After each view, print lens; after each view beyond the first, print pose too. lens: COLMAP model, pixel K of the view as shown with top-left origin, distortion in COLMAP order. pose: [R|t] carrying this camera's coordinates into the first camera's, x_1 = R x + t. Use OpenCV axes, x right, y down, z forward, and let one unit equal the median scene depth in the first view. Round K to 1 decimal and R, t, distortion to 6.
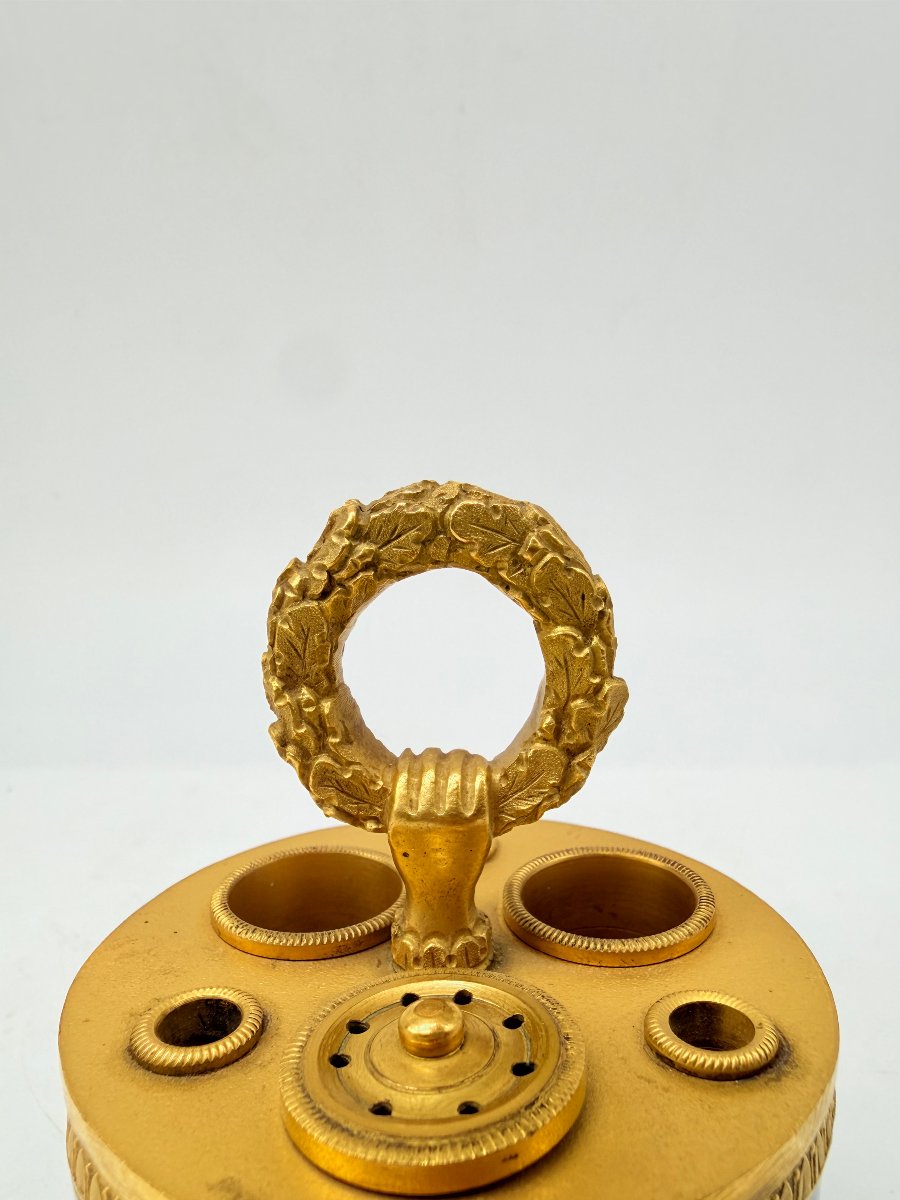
lens RADIAL K [[876.2, 0, 451.4], [0, 876.2, 664.2], [0, 0, 1]] dist [0.004907, 0.002837]
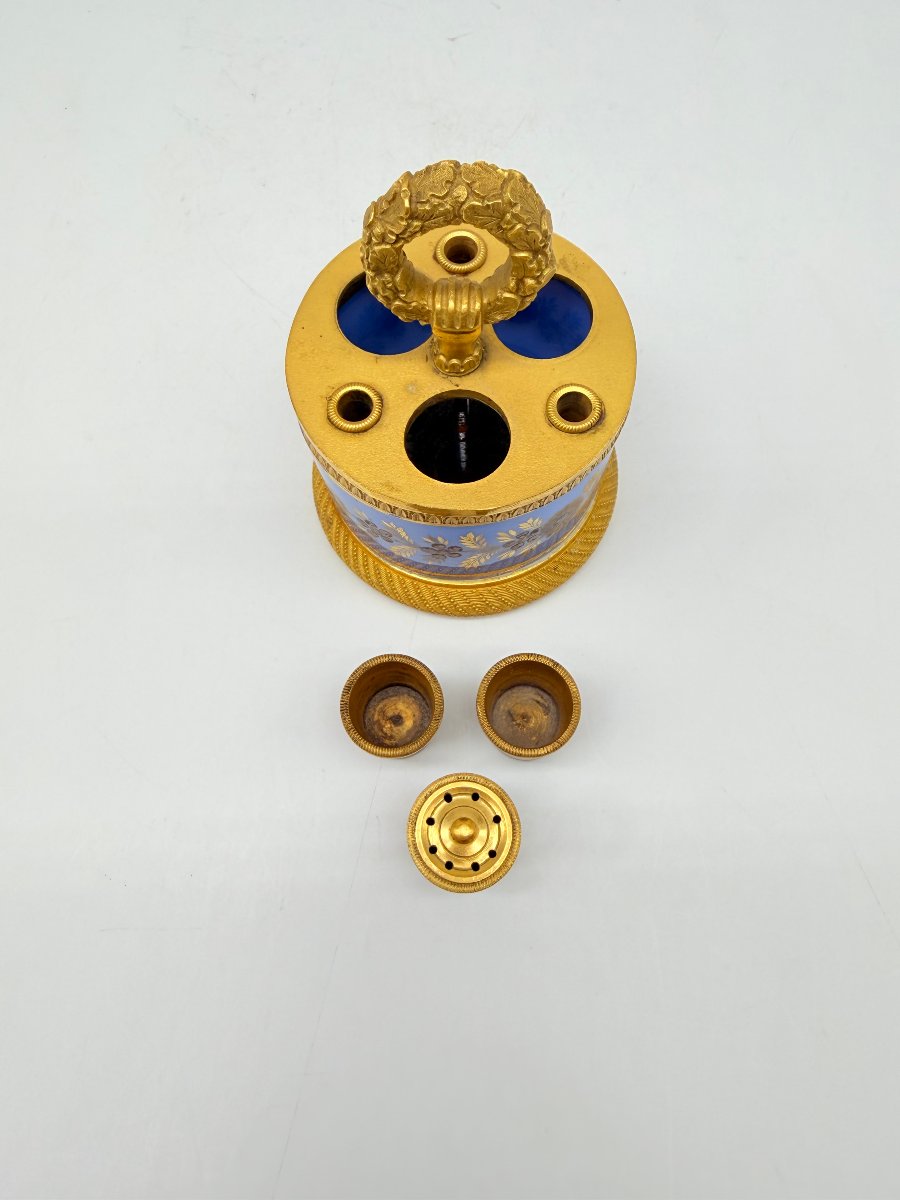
lens RADIAL K [[870.4, 0, 449.1], [0, 870.4, 537.8], [0, 0, 1]] dist [0.001503, 0.000442]
pose [[0.999715, -0.023848, 0.001164, -0.046048], [0.011804, 0.536027, 0.844118, -1.257534], [-0.020755, -0.843864, 0.536156, -0.496457]]
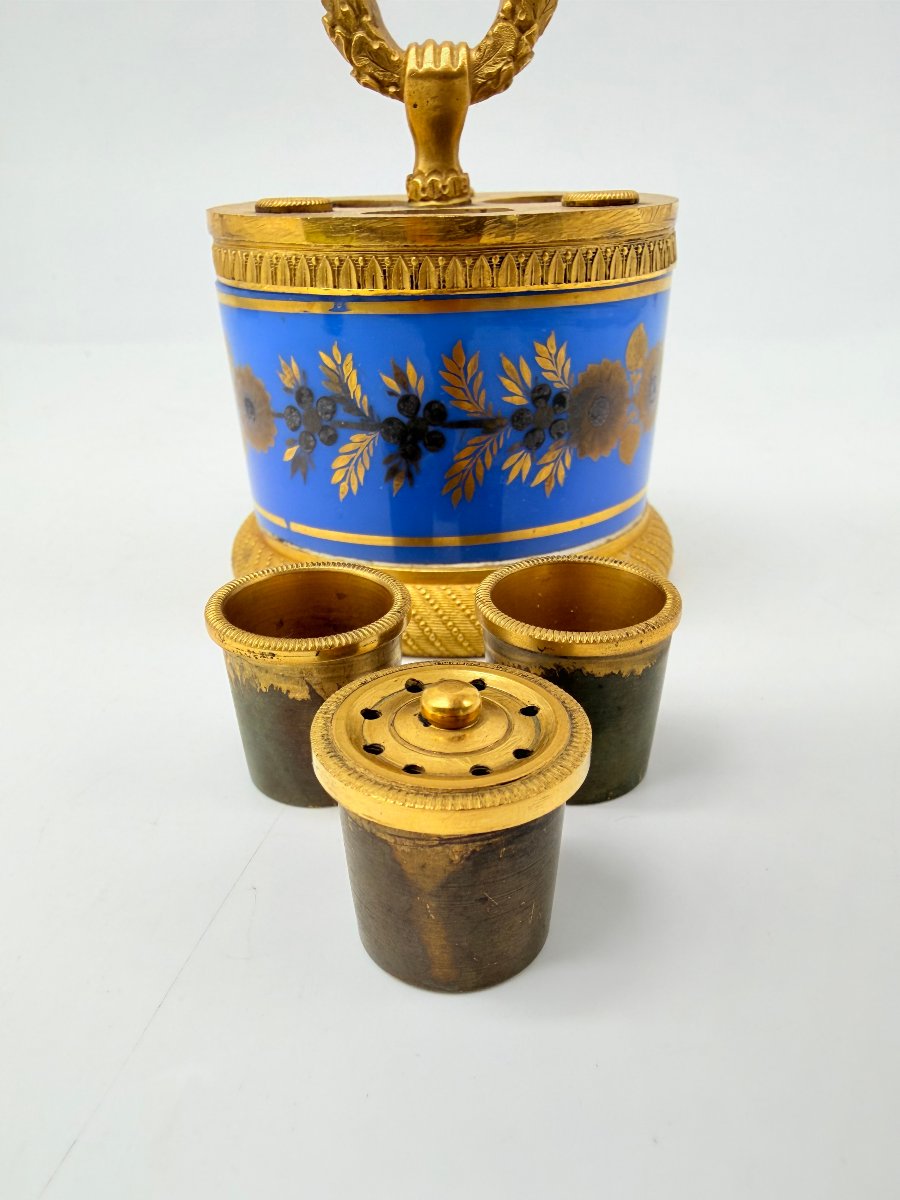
lens RADIAL K [[876.2, 0, 451.4], [0, 876.2, 664.2], [0, 0, 1]] dist [0.004907, 0.002837]
pose [[0.999540, -0.017554, 0.024713, -0.044344], [0.009179, 0.952263, 0.305139, 0.689223], [-0.028890, -0.304772, 0.951987, -0.800346]]
